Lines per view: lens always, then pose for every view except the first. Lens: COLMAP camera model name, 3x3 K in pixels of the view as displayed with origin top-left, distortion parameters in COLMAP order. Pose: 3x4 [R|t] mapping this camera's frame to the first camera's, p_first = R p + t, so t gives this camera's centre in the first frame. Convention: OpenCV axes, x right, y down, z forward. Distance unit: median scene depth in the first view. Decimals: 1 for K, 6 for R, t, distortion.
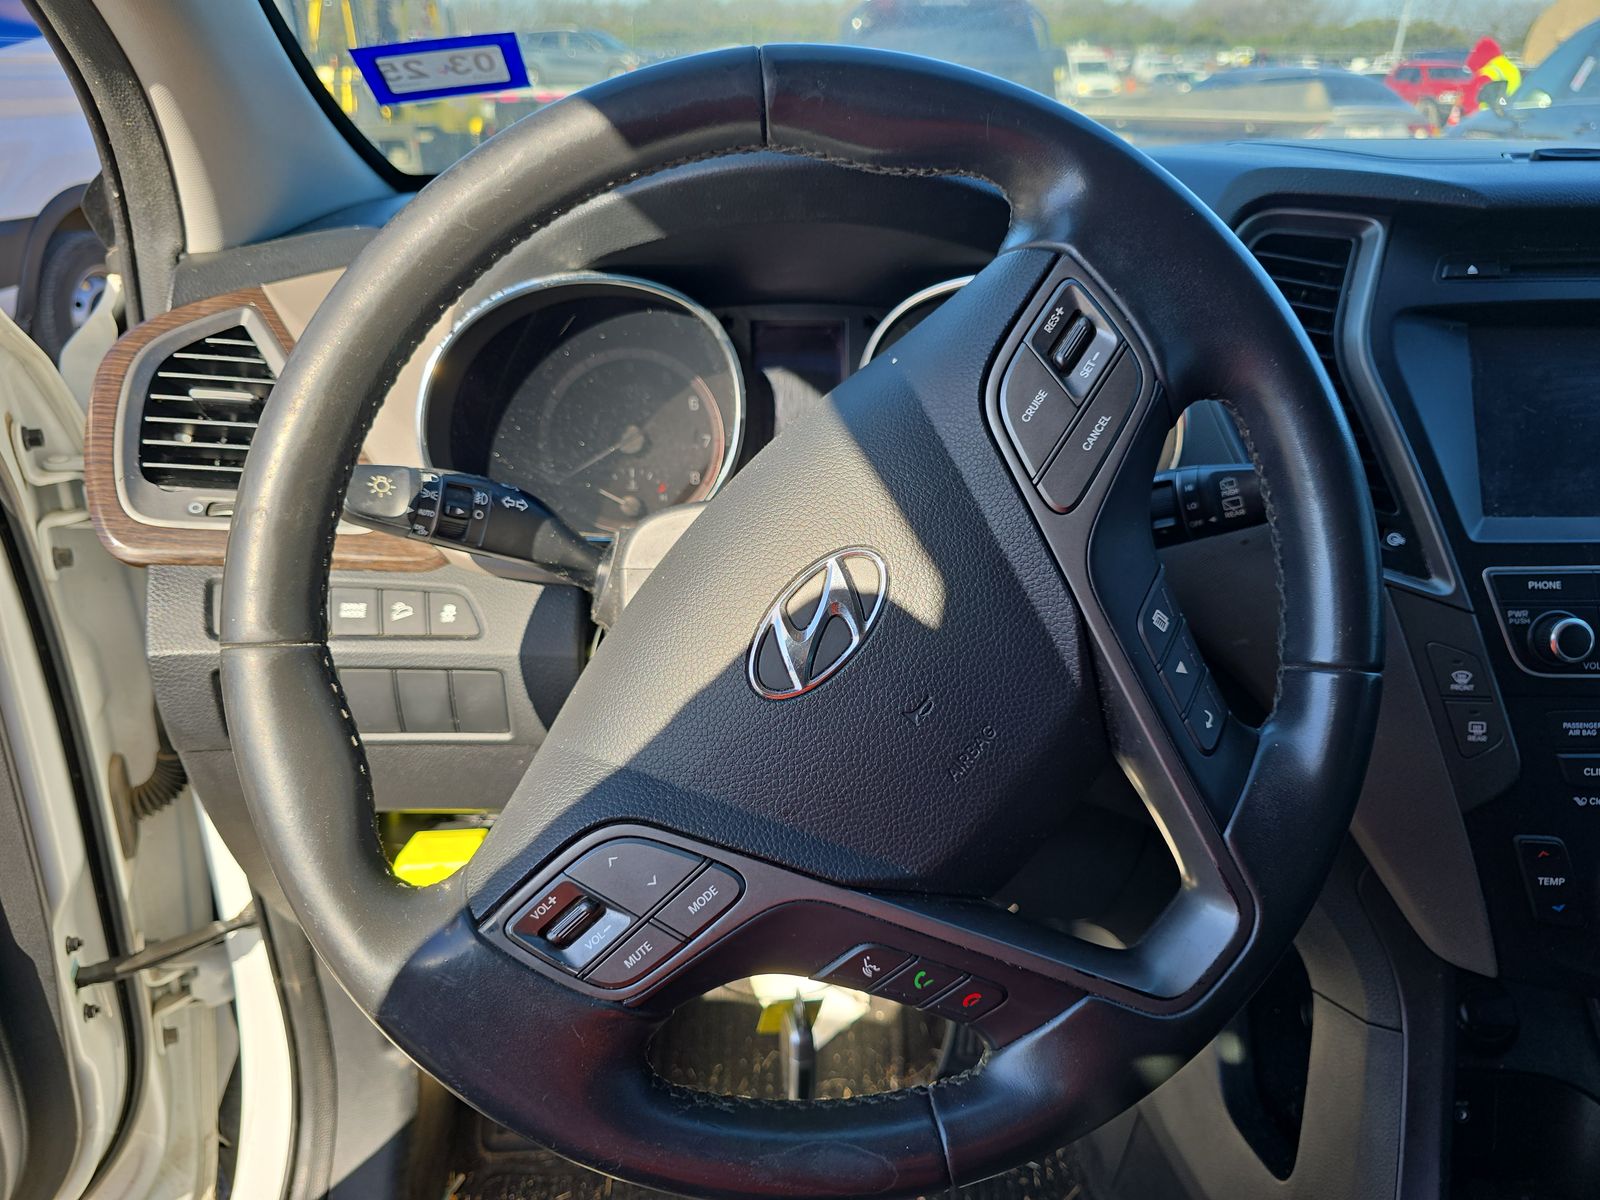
lens RADIAL K [[1106.1, 0, 800.0], [0, 1106.1, 600.0], [0, 0, 1]] dist [0.044416, -0.072951]
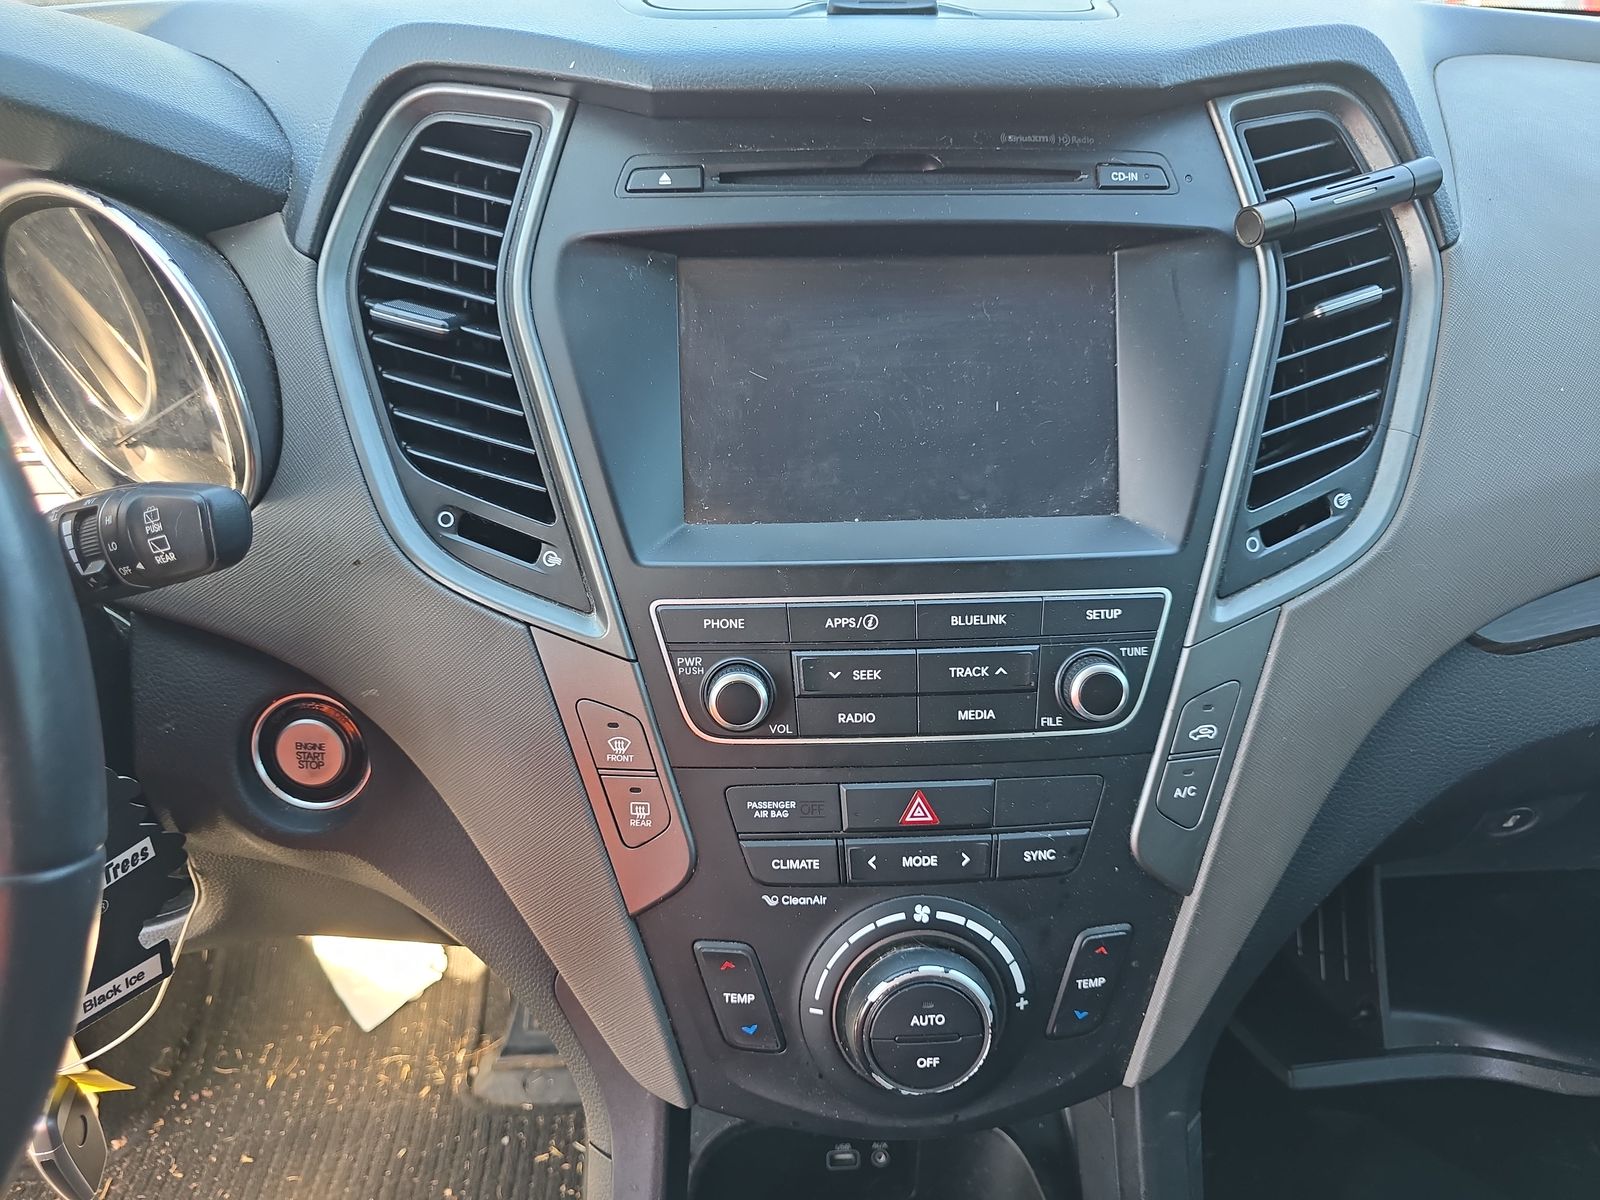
lens RADIAL K [[1106.1, 0, 800.0], [0, 1106.1, 600.0], [0, 0, 1]] dist [0.044416, -0.072951]
pose [[0.998032, -0.016982, 0.060359, 0.672920], [0.008913, 0.991273, 0.131521, -0.126570], [-0.062066, -0.130724, 0.989474, 0.257068]]
